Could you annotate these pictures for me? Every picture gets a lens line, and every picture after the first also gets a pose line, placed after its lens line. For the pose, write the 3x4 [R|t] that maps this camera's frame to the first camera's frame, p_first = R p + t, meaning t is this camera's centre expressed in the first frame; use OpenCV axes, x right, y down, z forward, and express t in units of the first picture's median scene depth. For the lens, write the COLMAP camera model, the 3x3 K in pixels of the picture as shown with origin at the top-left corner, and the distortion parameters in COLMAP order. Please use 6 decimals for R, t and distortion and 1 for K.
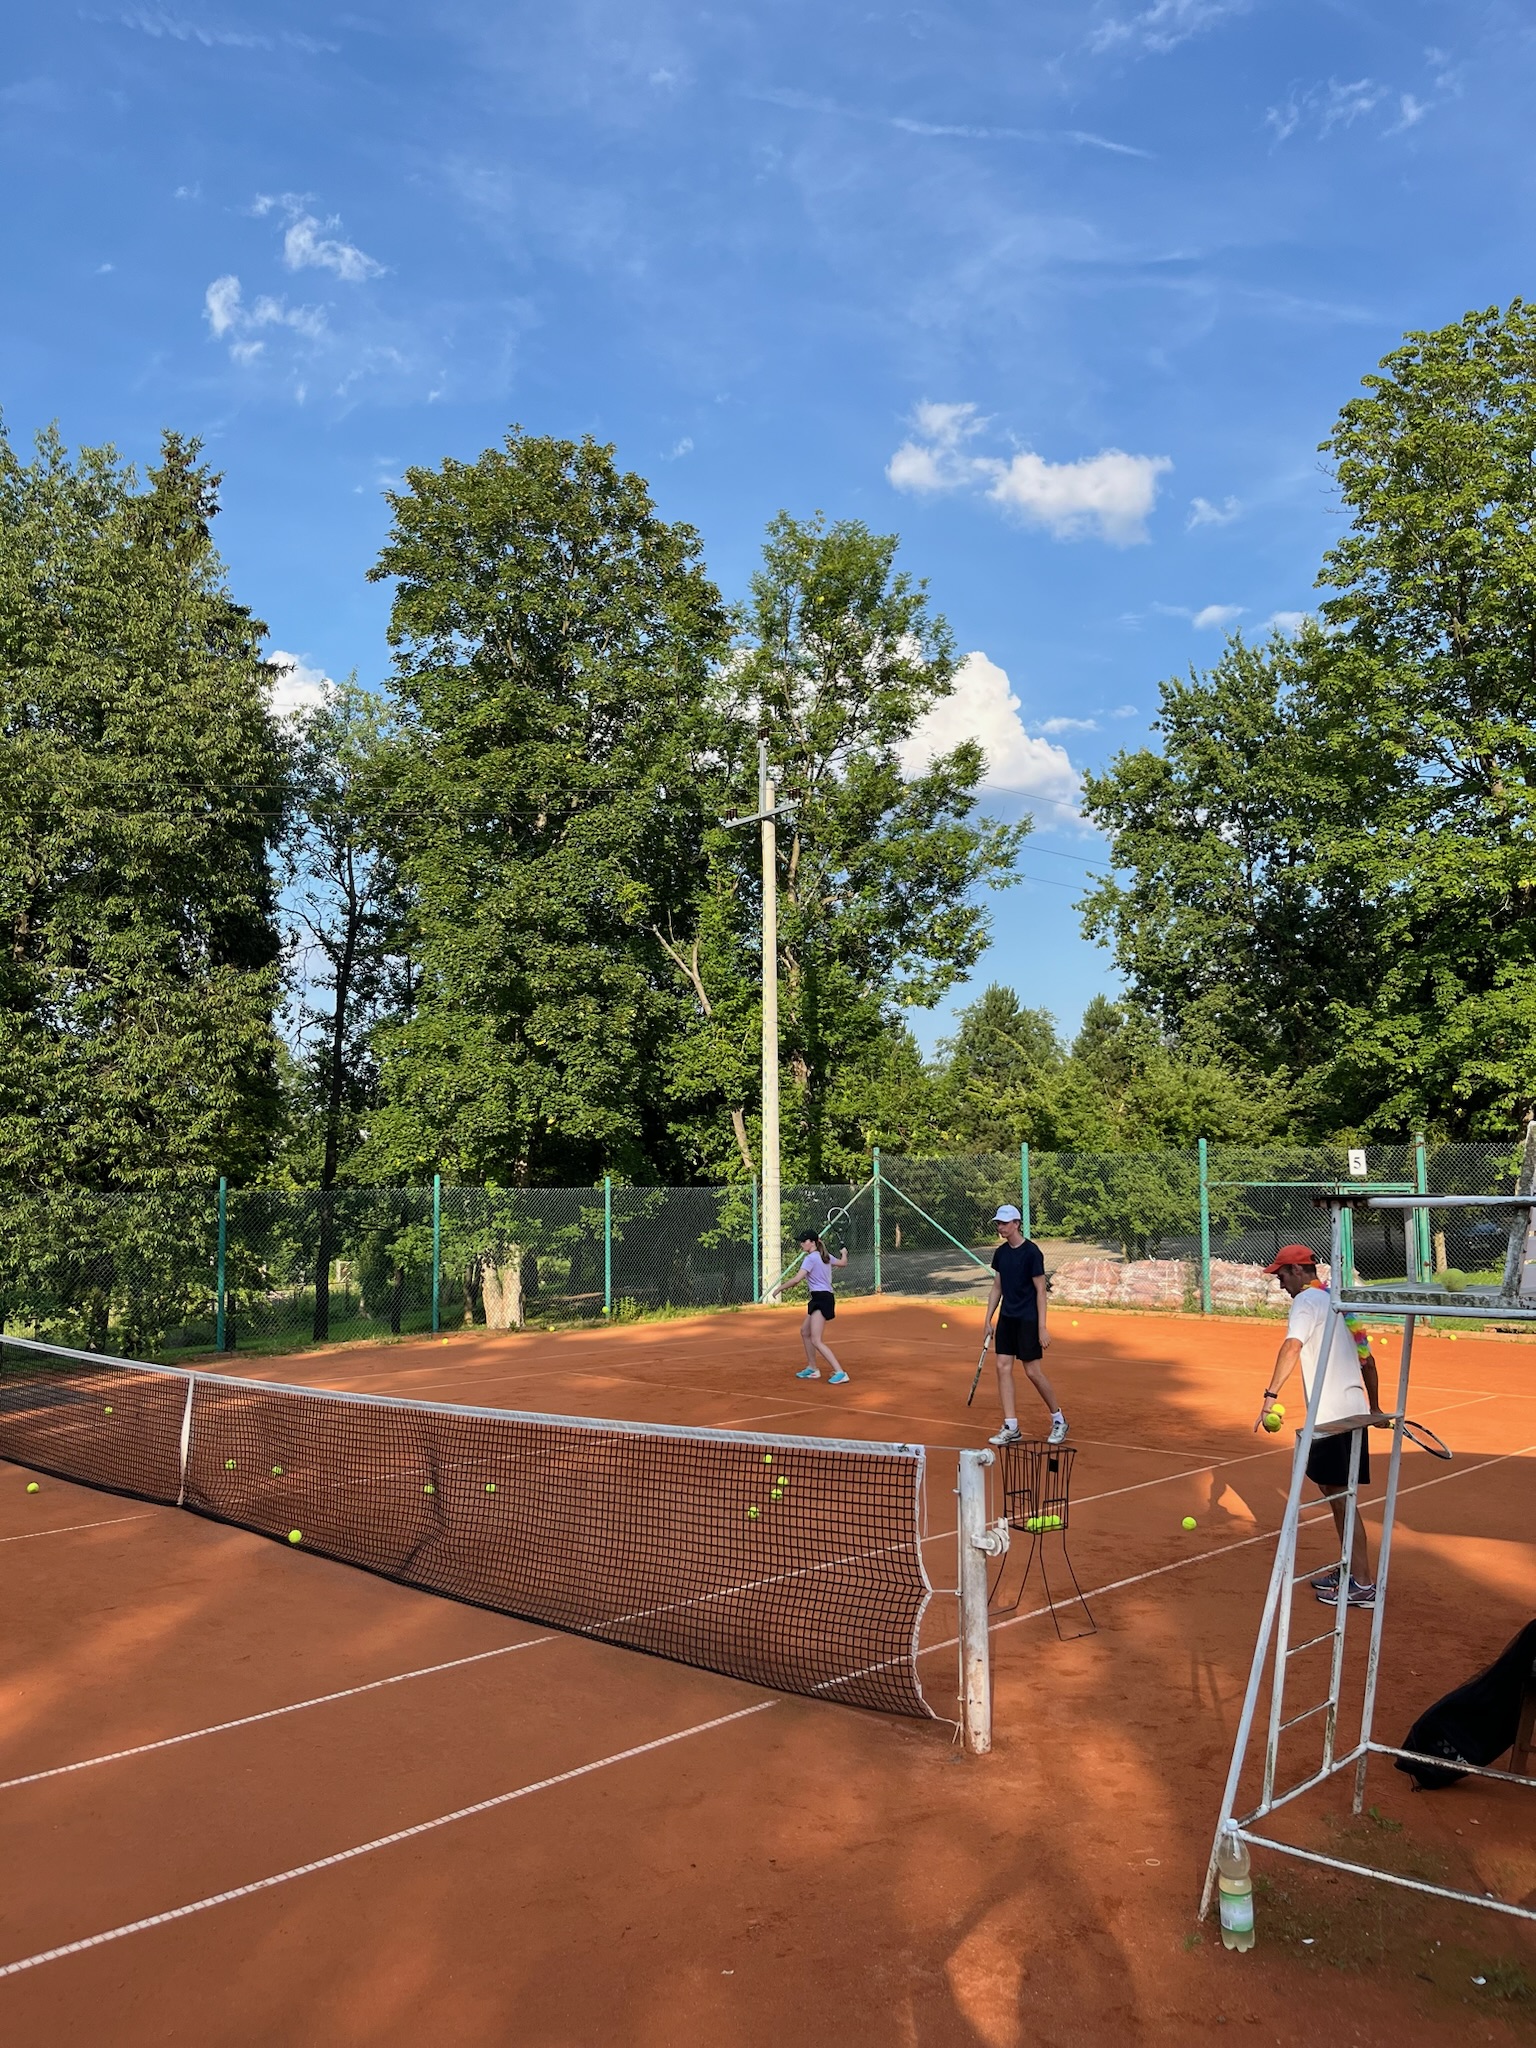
lens RADIAL K [[1569.4, 0, 757.7], [0, 1569.4, 1030.0], [0, 0, 1]] dist [0.079249, -0.122000]
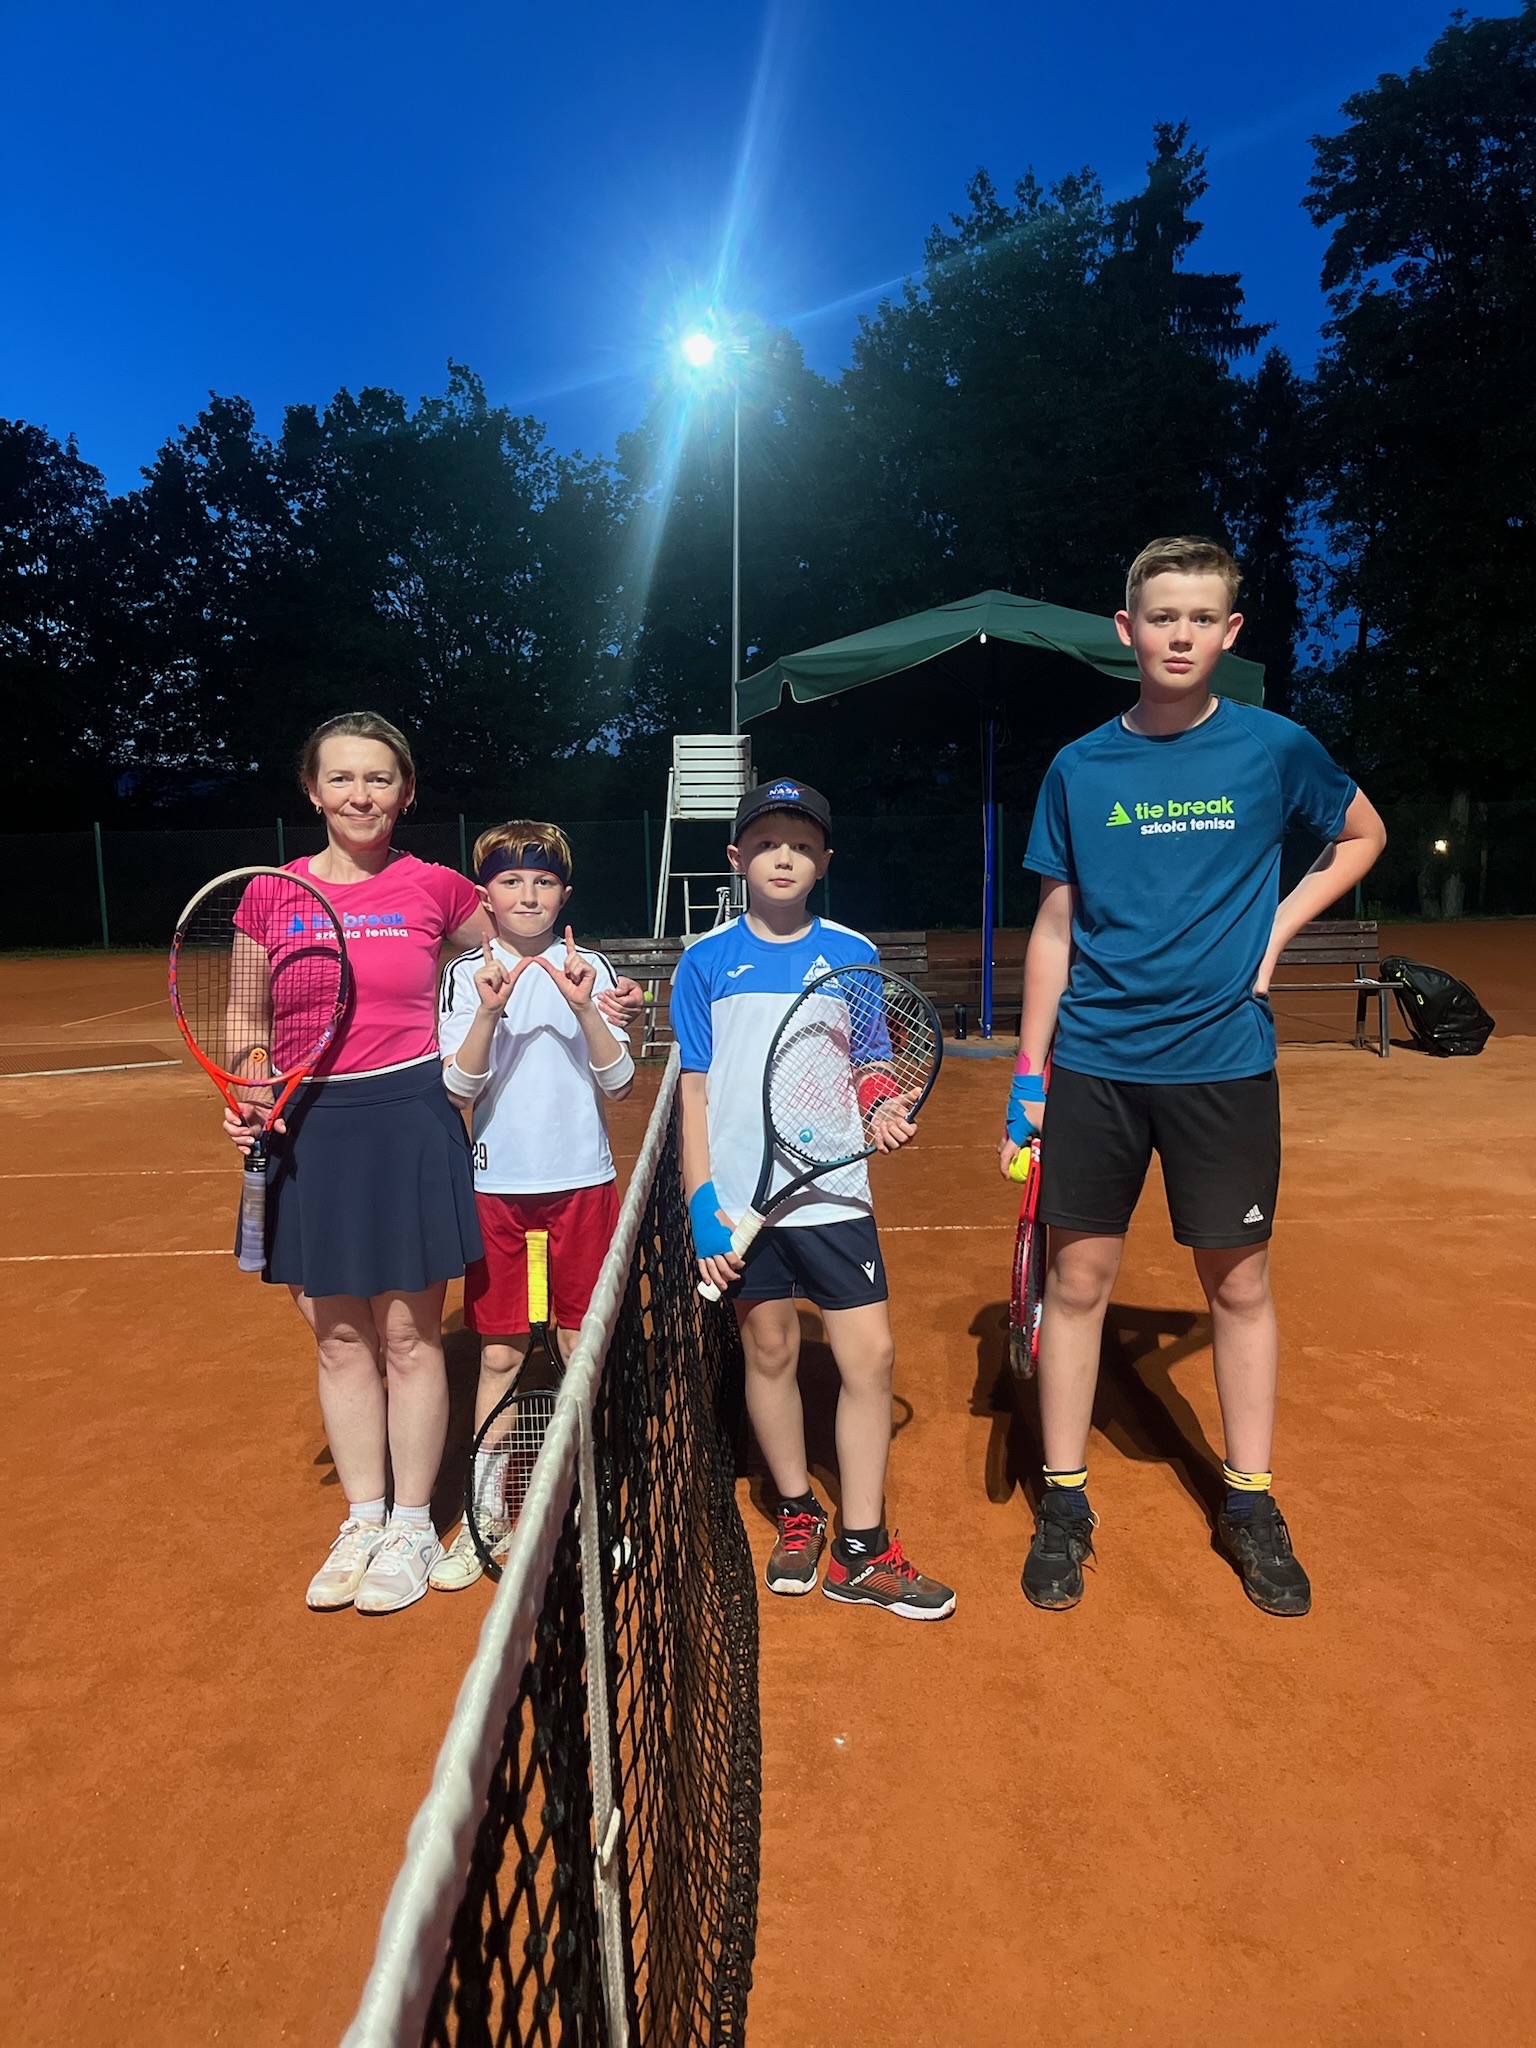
lens RADIAL K [[1569.4, 0, 757.7], [0, 1569.4, 1030.0], [0, 0, 1]] dist [0.079249, -0.122000]
pose [[0.710689, 0.073882, -0.699616, 0.266185], [0.084451, 0.978319, 0.189102, 0.003401], [0.698419, -0.193476, 0.689041, -0.073589]]
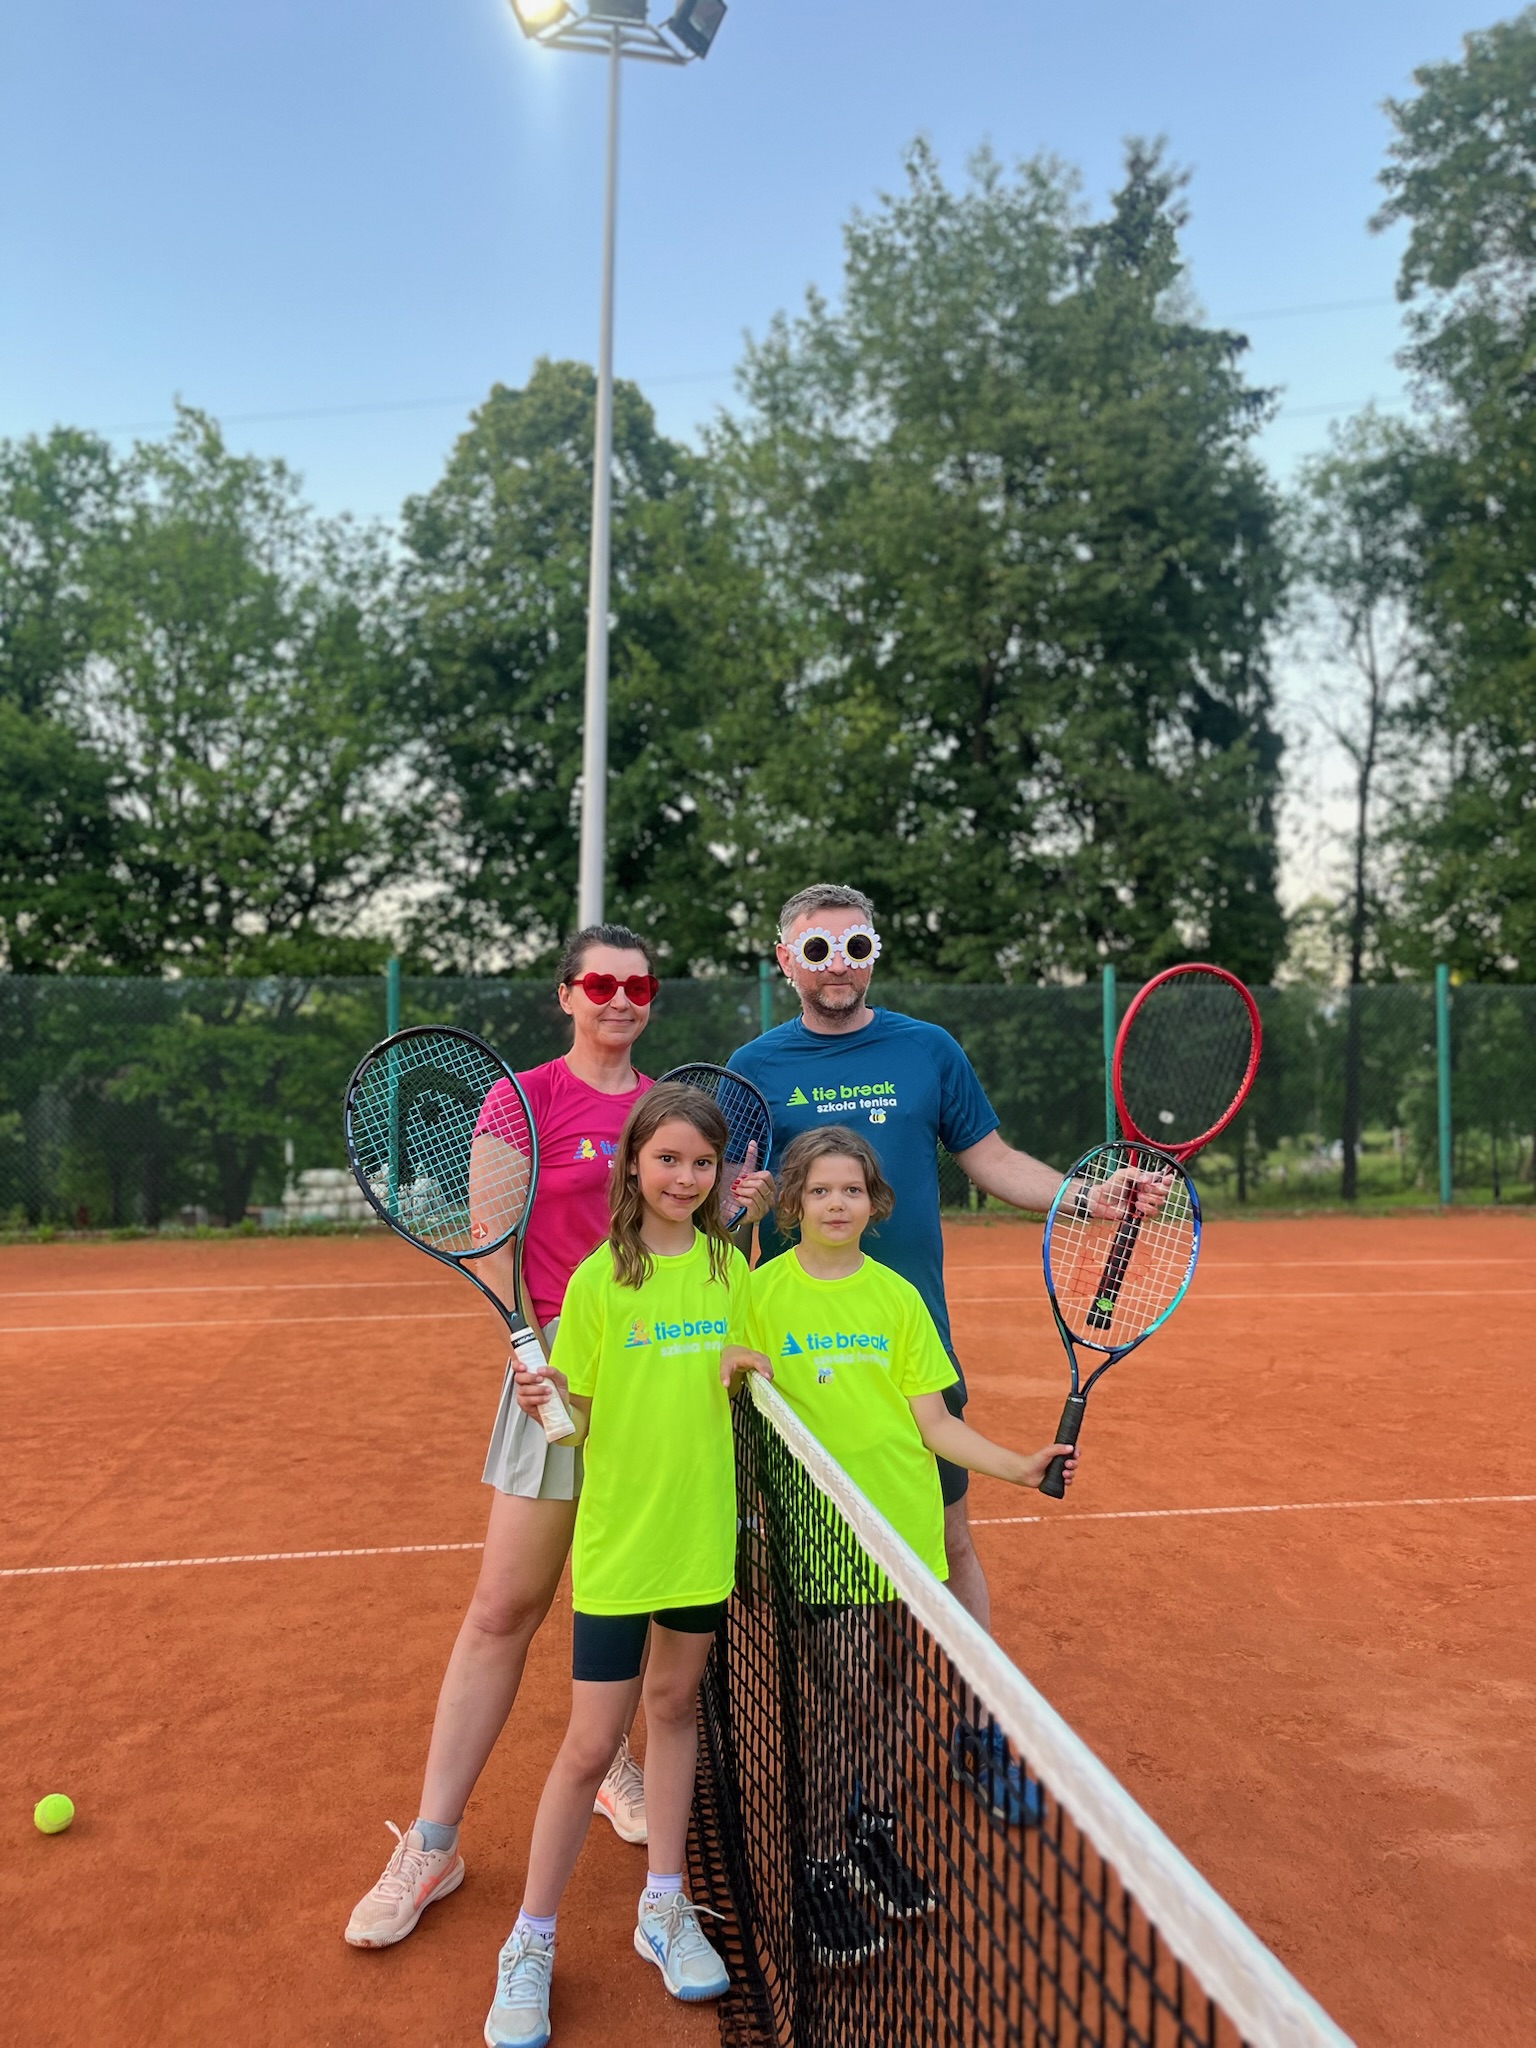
lens RADIAL K [[1564.8, 0, 768.0], [0, 1564.8, 1024.0], [0, 0, 1]] dist [0.063297, -0.091177]
pose [[0.798326, -0.006587, -0.602190, -0.021248], [0.054107, 0.996681, 0.060829, 0.035299], [0.599790, -0.081144, 0.796032, 0.191012]]
